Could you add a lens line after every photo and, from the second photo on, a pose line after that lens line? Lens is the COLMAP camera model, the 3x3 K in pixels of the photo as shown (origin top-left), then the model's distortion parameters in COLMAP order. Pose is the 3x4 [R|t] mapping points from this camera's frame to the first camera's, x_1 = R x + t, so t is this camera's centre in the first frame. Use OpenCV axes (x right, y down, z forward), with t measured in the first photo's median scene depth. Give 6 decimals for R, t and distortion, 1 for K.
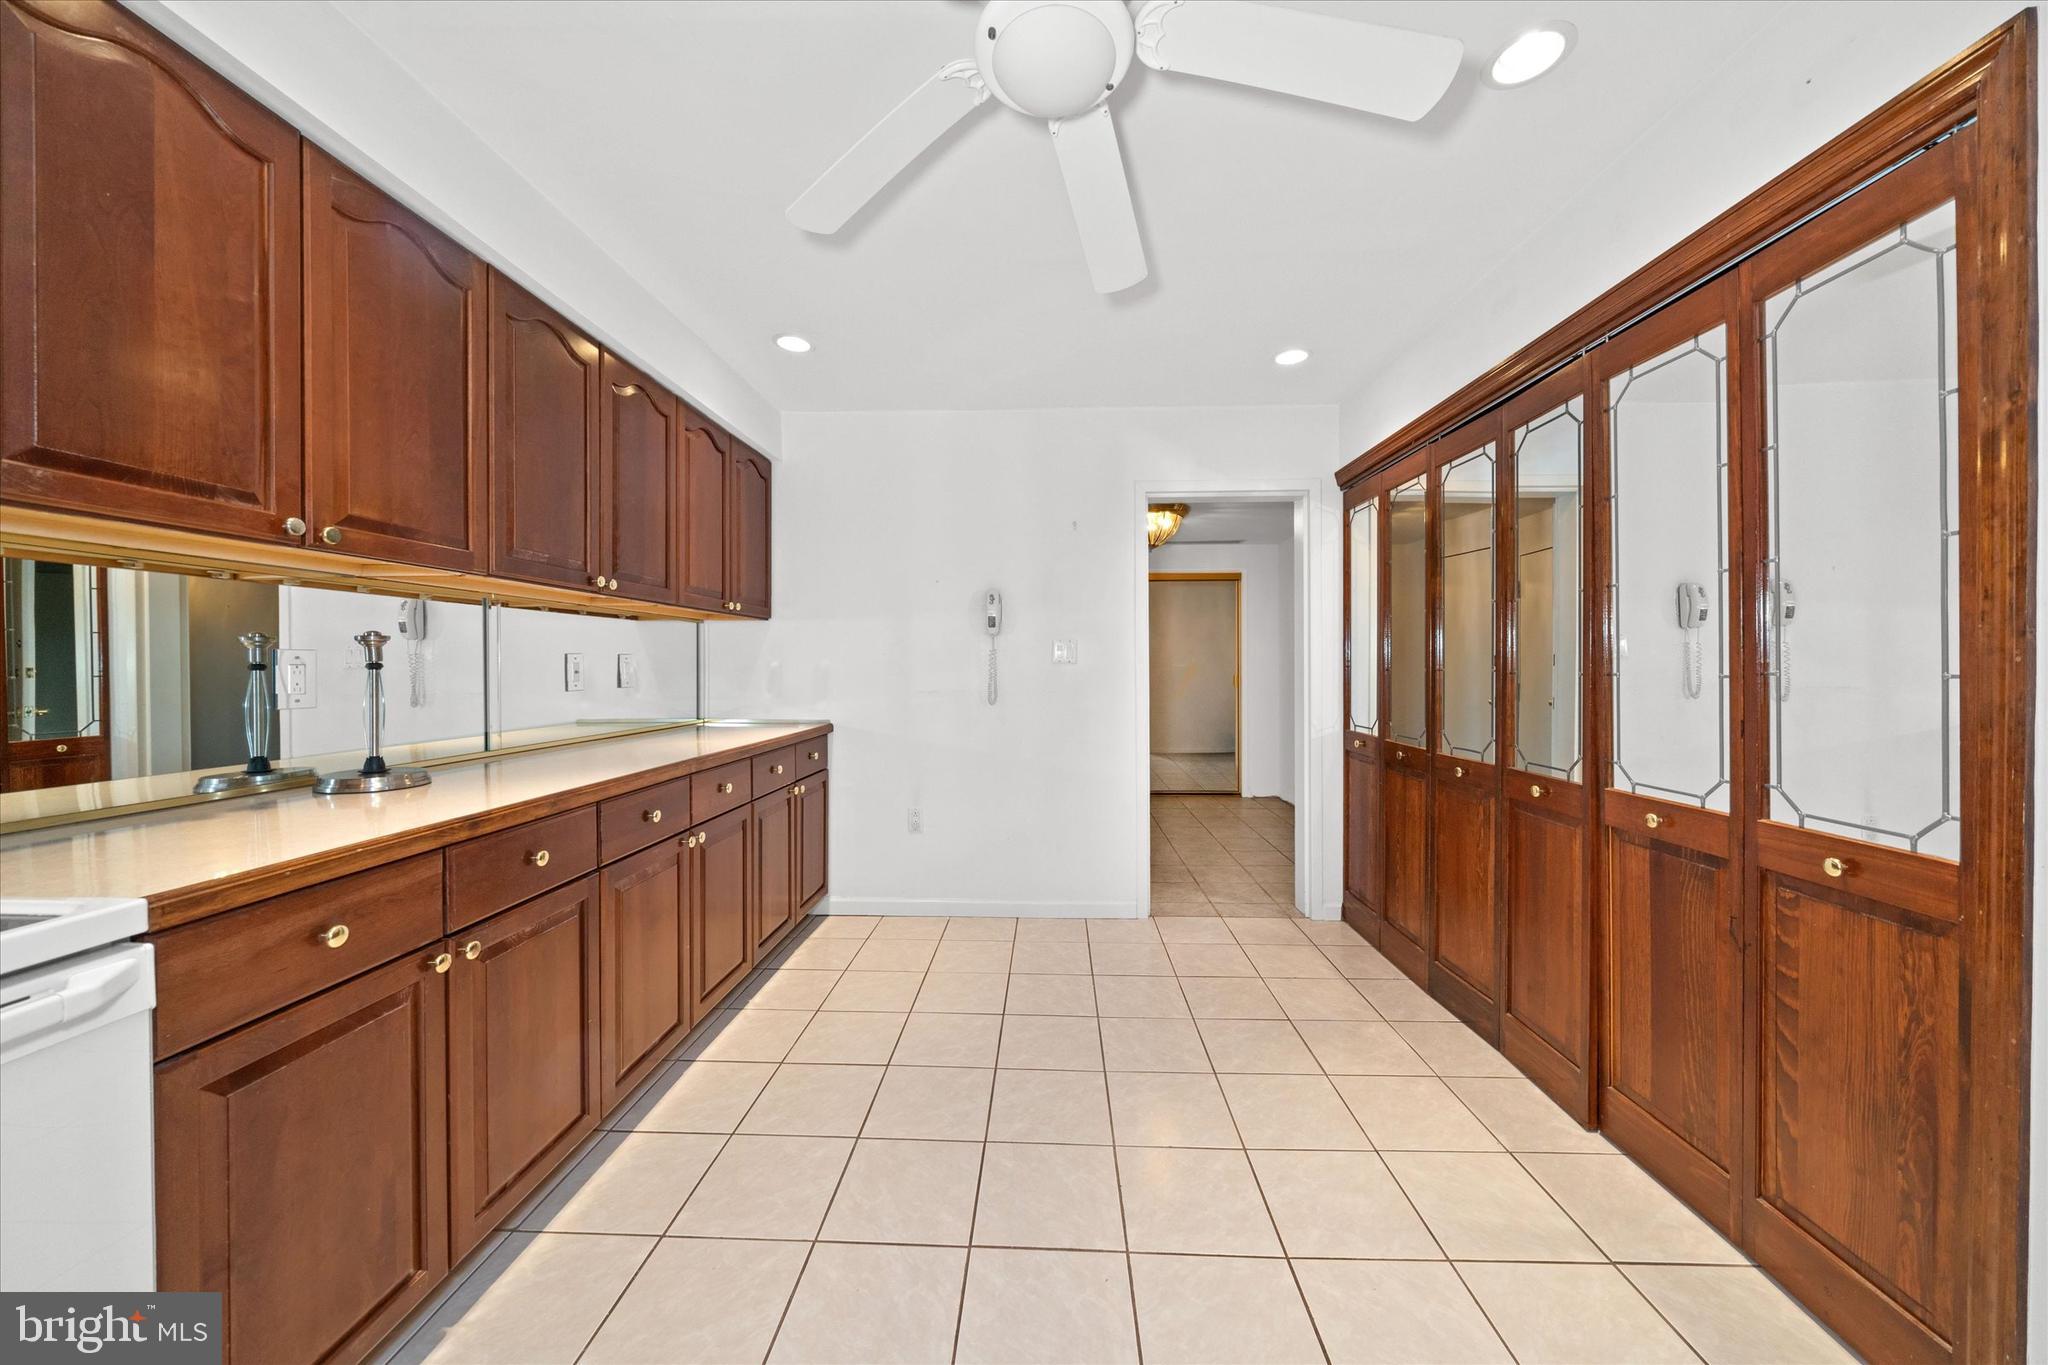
lens RADIAL K [[705.5, 0, 1038.1], [0, 705.5, 667.8], [0, 0, 1]] dist [-0.007299, -0.000056]
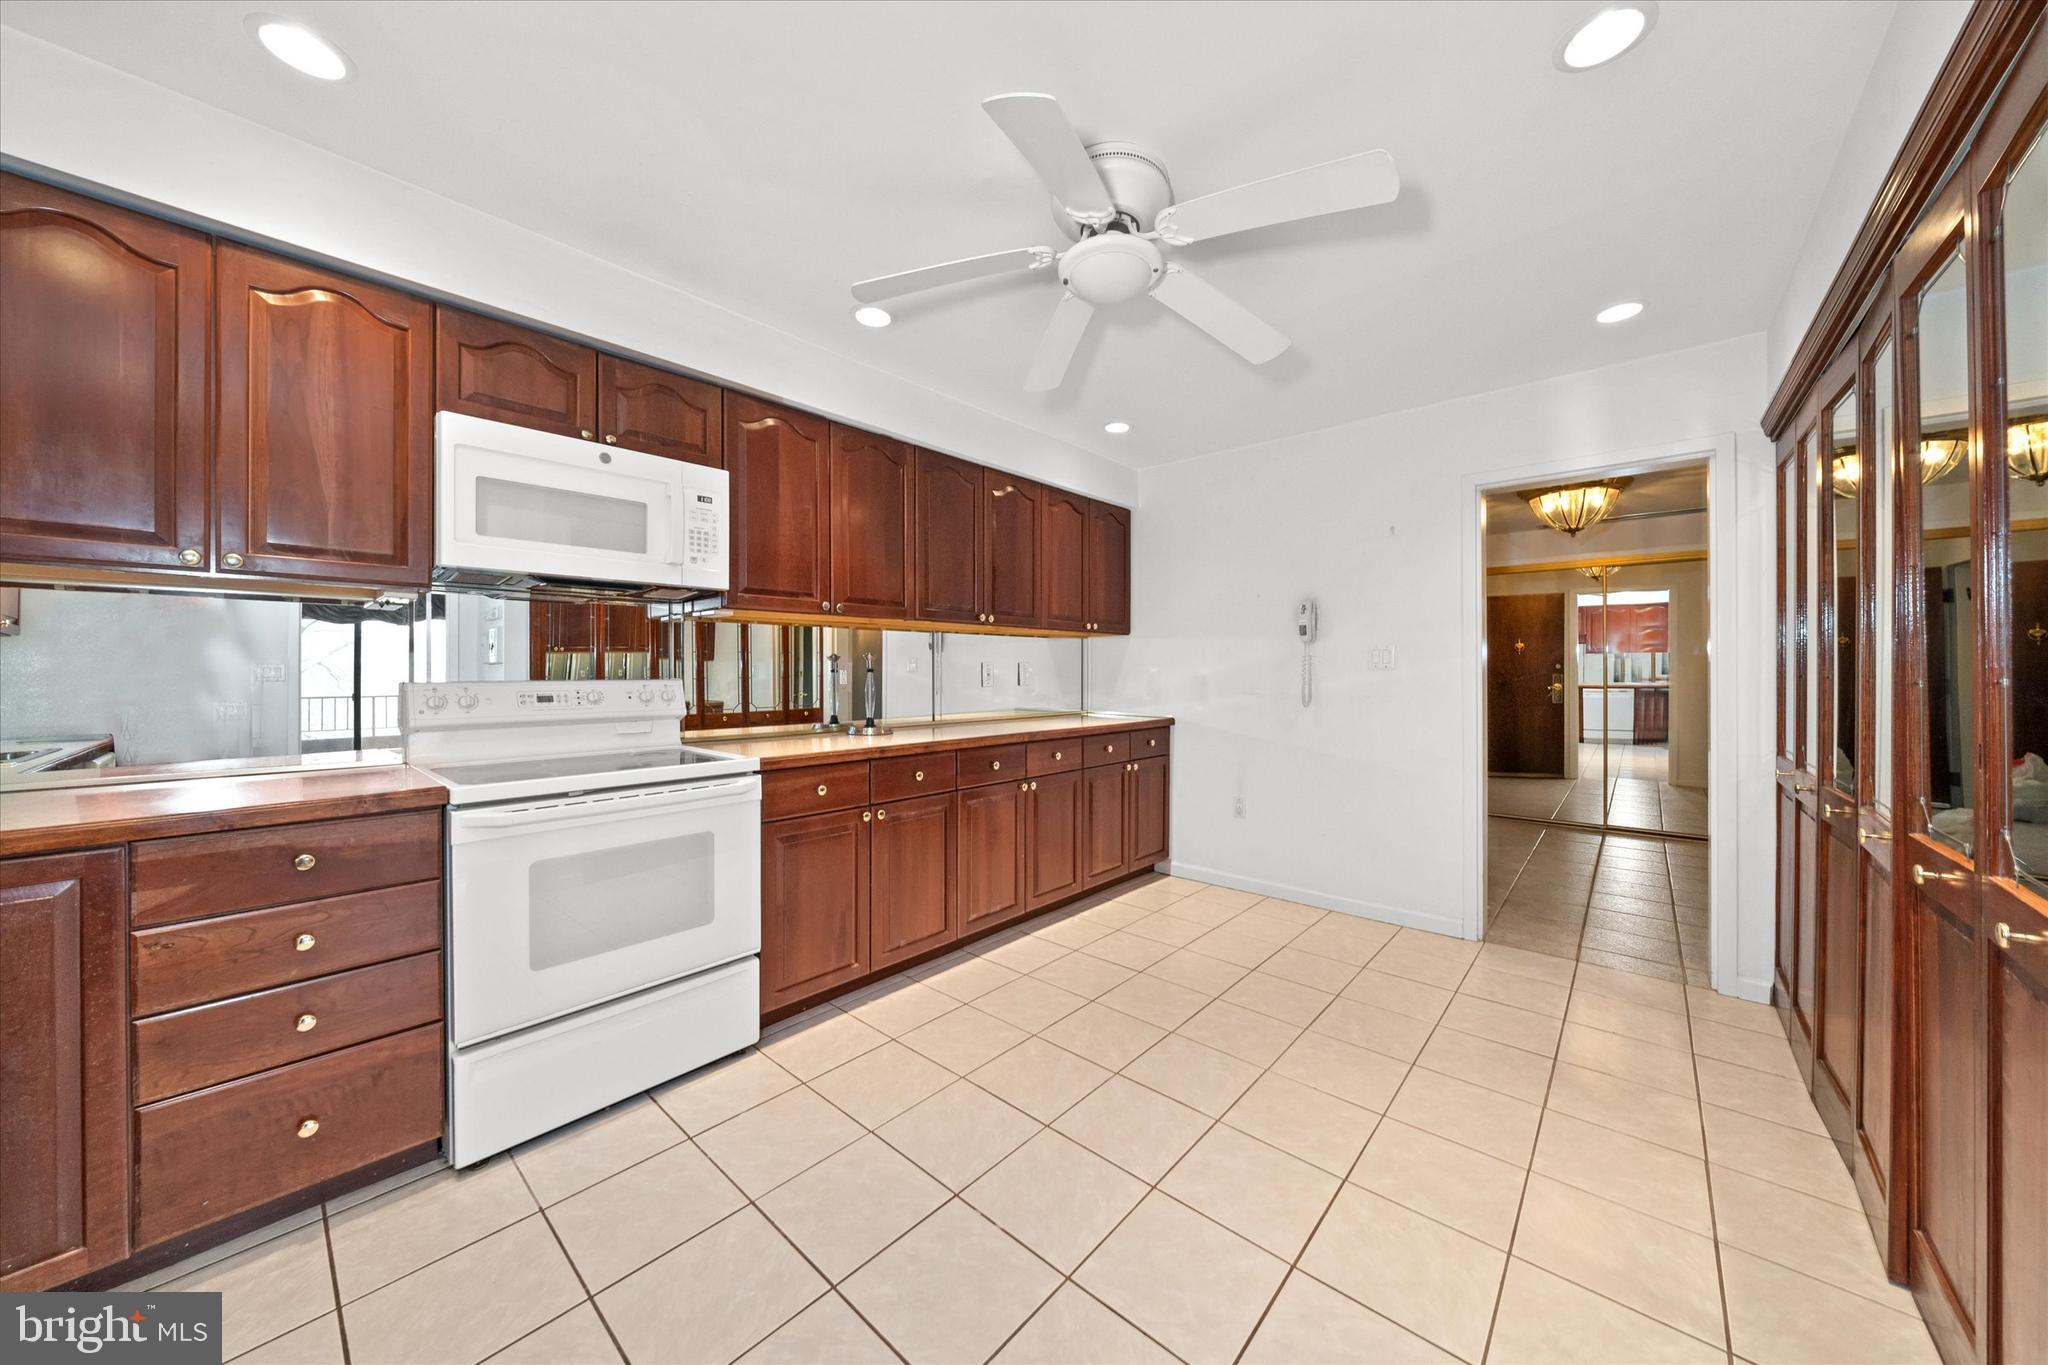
lens RADIAL K [[705.5, 0, 1028.3], [0, 705.5, 665.9], [0, 0, 1]] dist [-0.007299, -0.000056]
pose [[0.770489, -0.002477, -0.637449, 0.366746], [-0.003531, 0.999961, -0.008155, -0.000259], [0.637444, 0.008534, 0.770449, -0.125849]]
